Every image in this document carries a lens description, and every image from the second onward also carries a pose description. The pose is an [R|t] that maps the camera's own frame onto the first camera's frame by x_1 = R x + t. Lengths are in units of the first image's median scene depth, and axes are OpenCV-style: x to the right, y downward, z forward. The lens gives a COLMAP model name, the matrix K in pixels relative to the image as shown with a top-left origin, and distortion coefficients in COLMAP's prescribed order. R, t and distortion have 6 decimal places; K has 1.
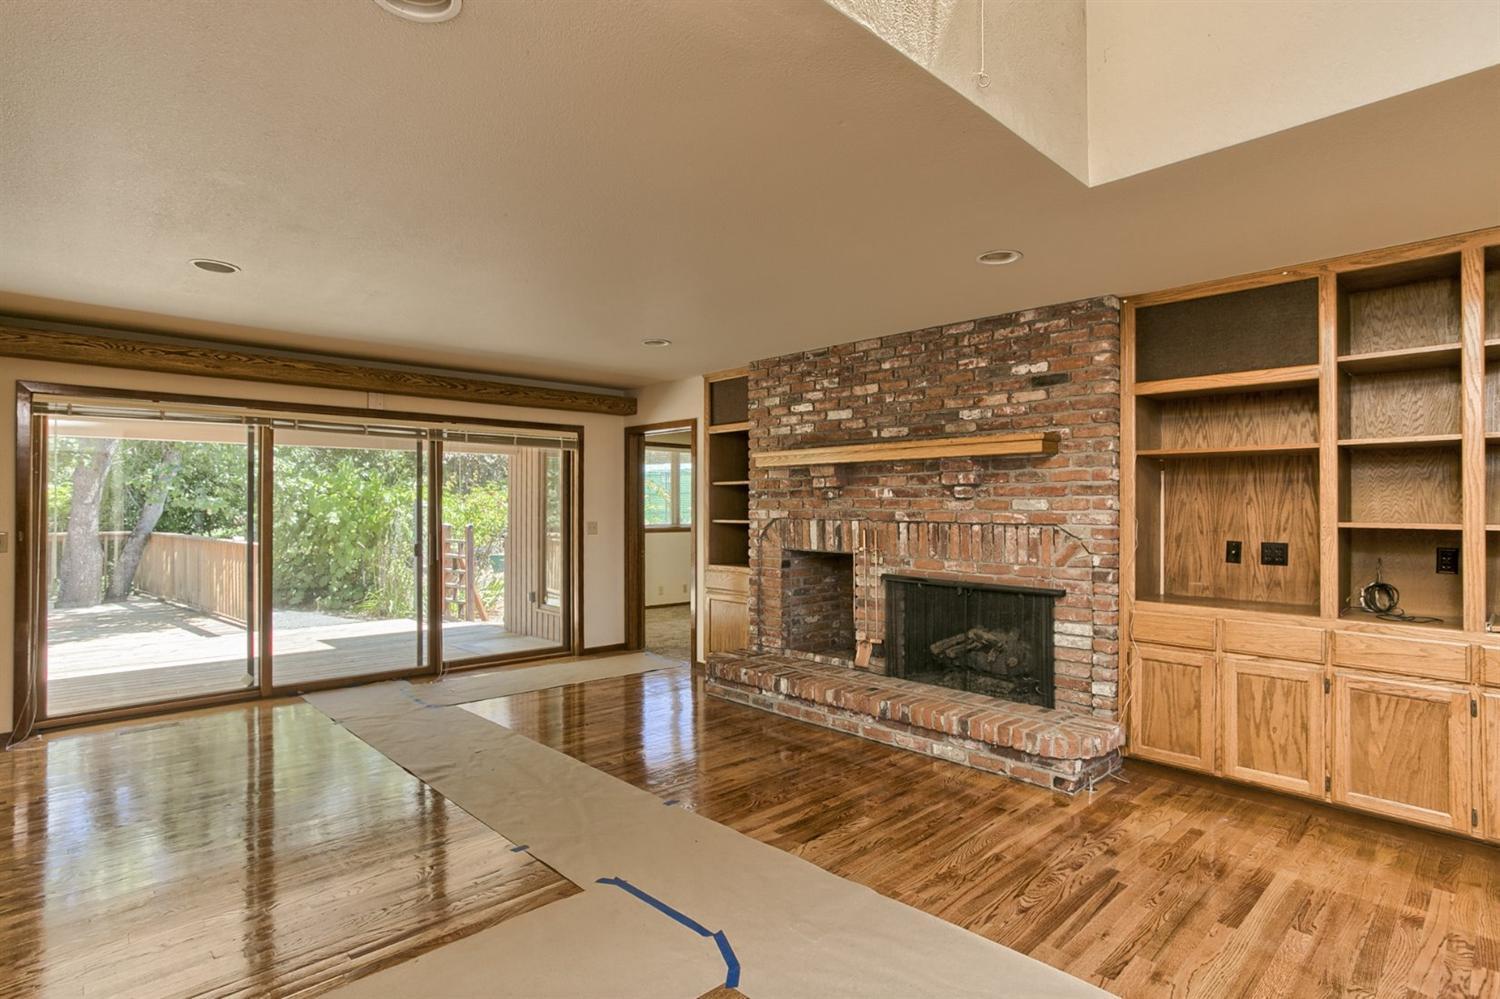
lens RADIAL K [[753.5, 0, 755.6], [0, 753.5, 506.2], [0, 0, 1]] dist [-0.052259, 0.027778]
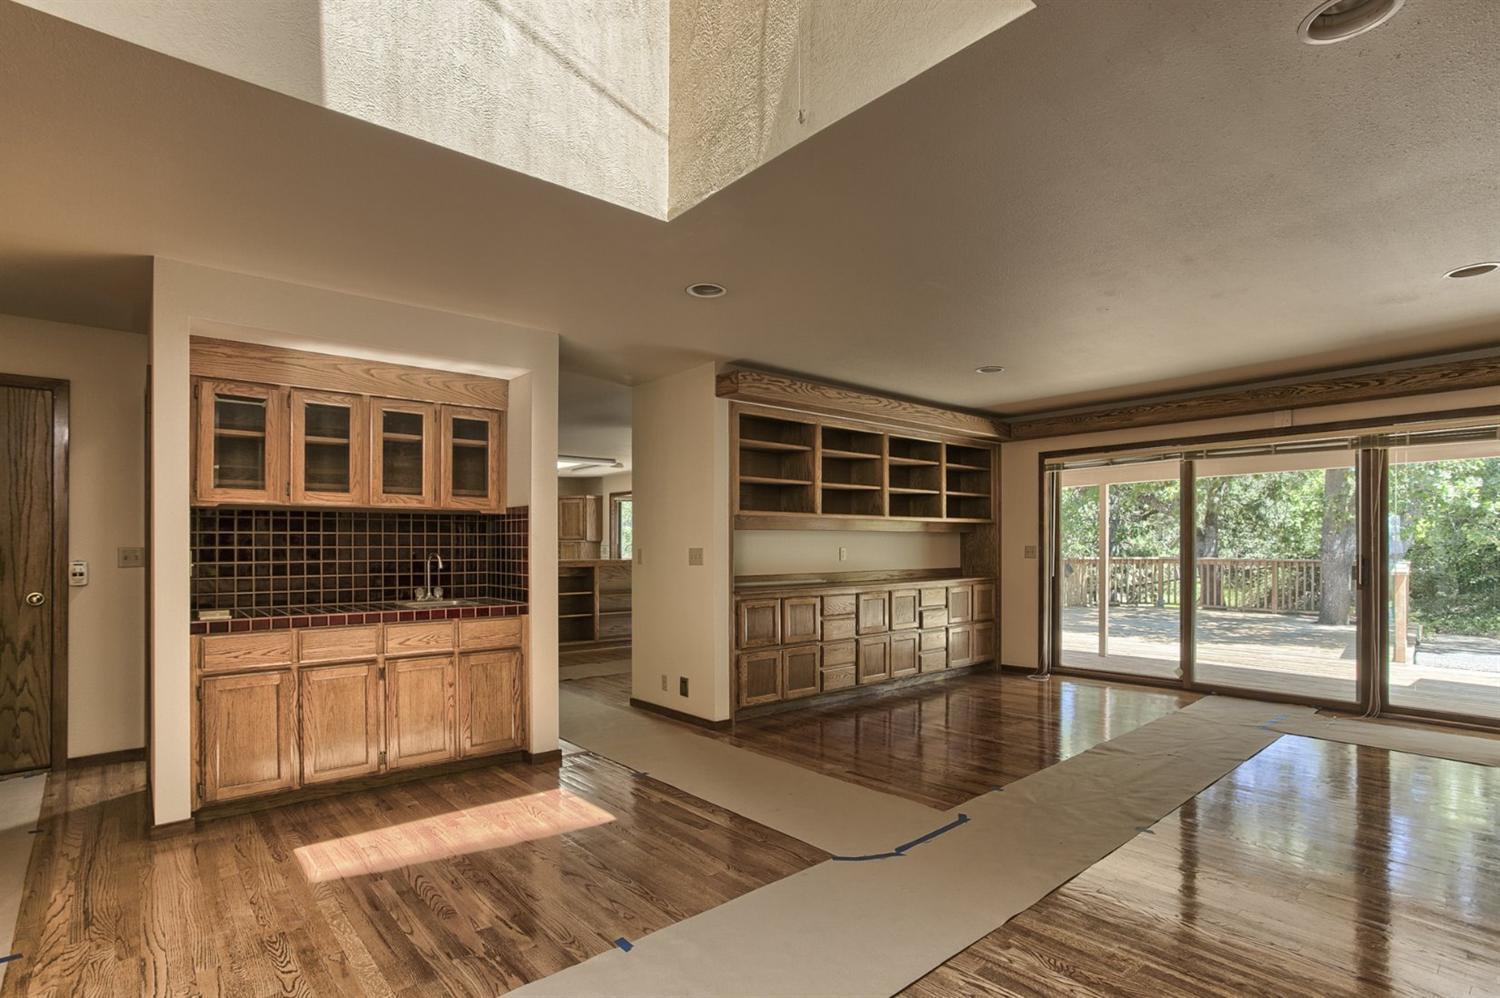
lens RADIAL K [[753.5, 0, 750.1], [0, 753.5, 546.5], [0, 0, 1]] dist [-0.052259, 0.027778]
pose [[-0.062232, -0.001754, -0.998060, 0.649078], [0.004583, 0.999987, -0.002043, 0.034541], [0.998051, -0.004702, -0.062223, 0.445242]]
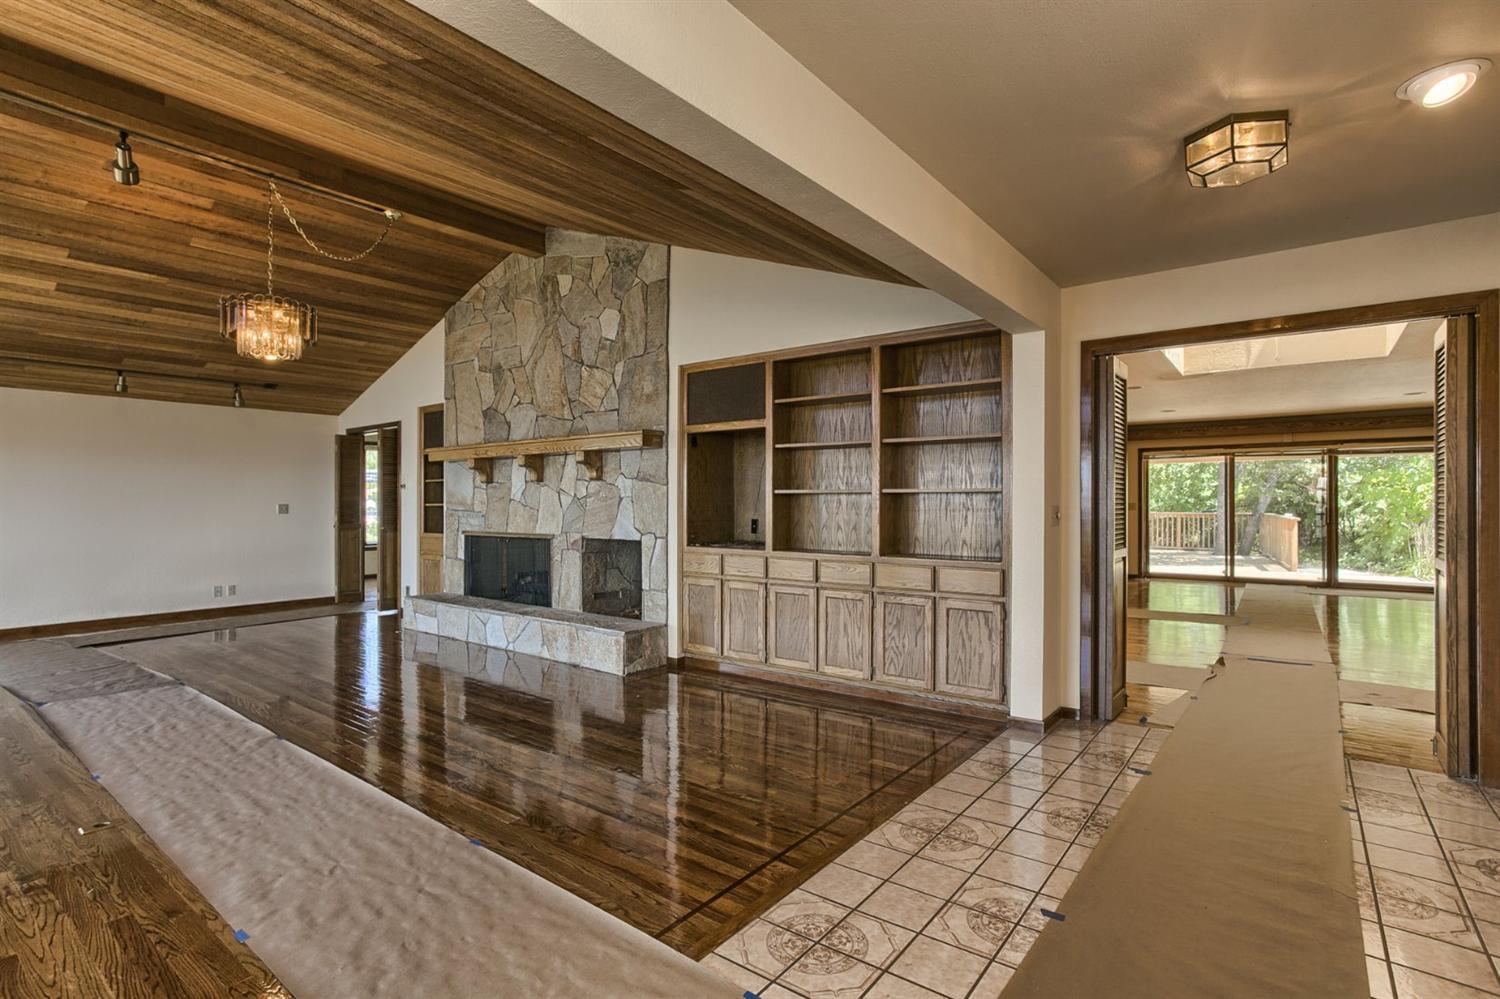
lens RADIAL K [[753.5, 0, 725.6], [0, 753.5, 500.0], [0, 0, 1]] dist [-0.052259, 0.027778]
pose [[0.137913, -0.004123, -0.990436, 1.487842], [0.002823, 0.999989, -0.003770, 0.027622], [0.990440, -0.002276, 0.137923, -0.887326]]
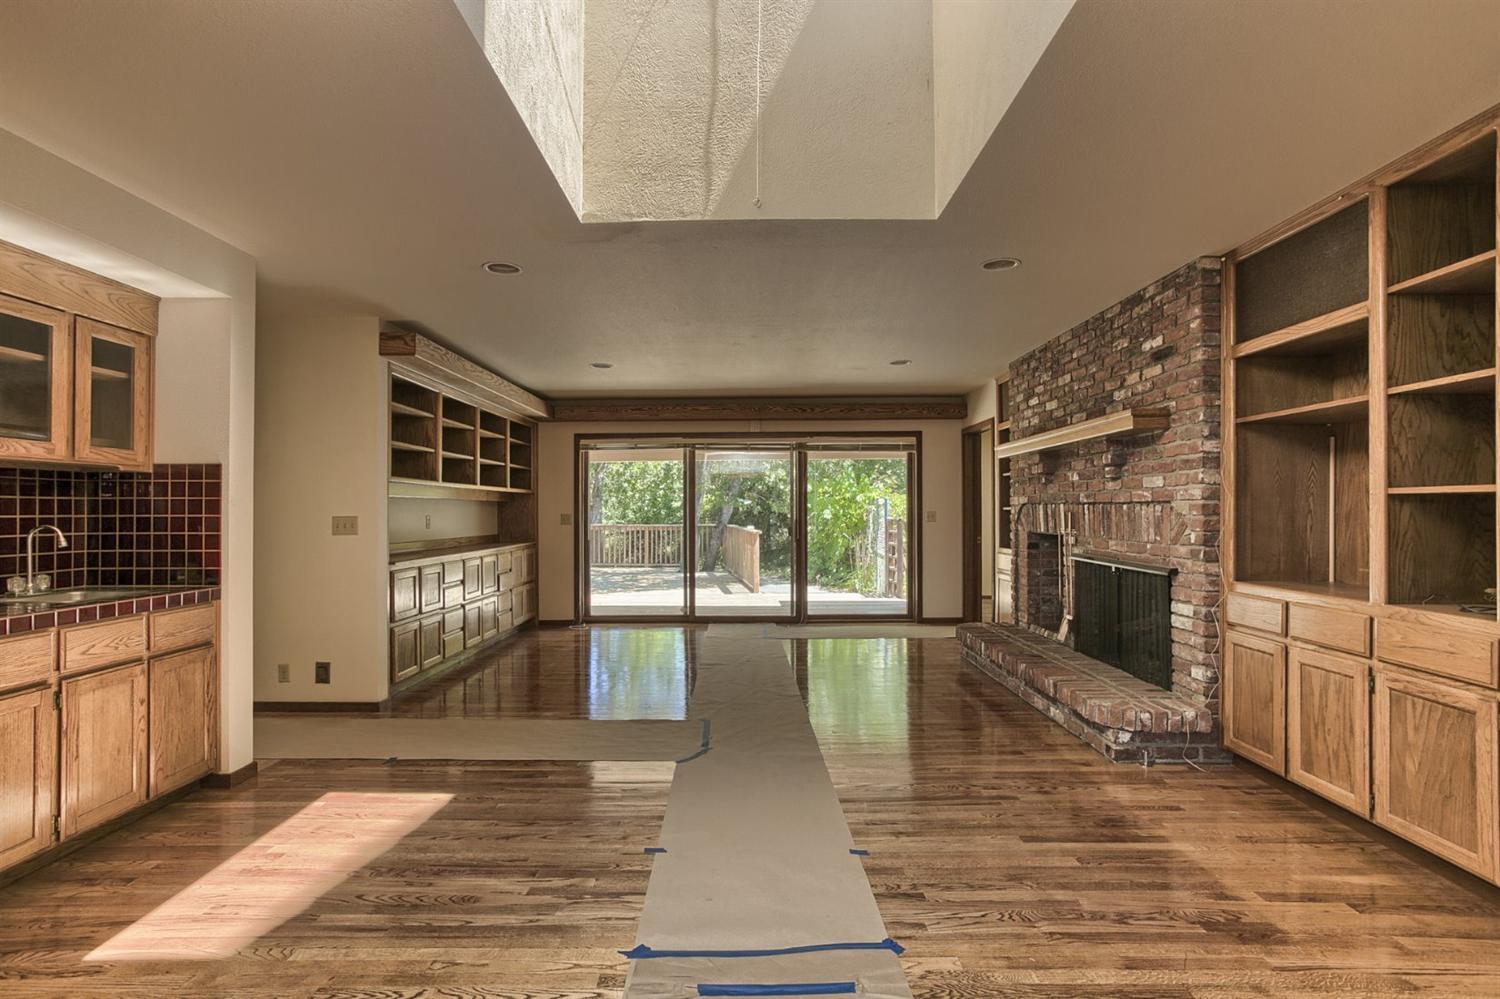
lens RADIAL K [[753.5, 0, 751.0], [0, 753.5, 507.6], [0, 0, 1]] dist [-0.052259, 0.027778]
pose [[0.719261, -0.009865, -0.694670, 0.624024], [0.007121, 0.999951, -0.006828, 0.032457], [0.694703, -0.000036, 0.719297, -0.066018]]
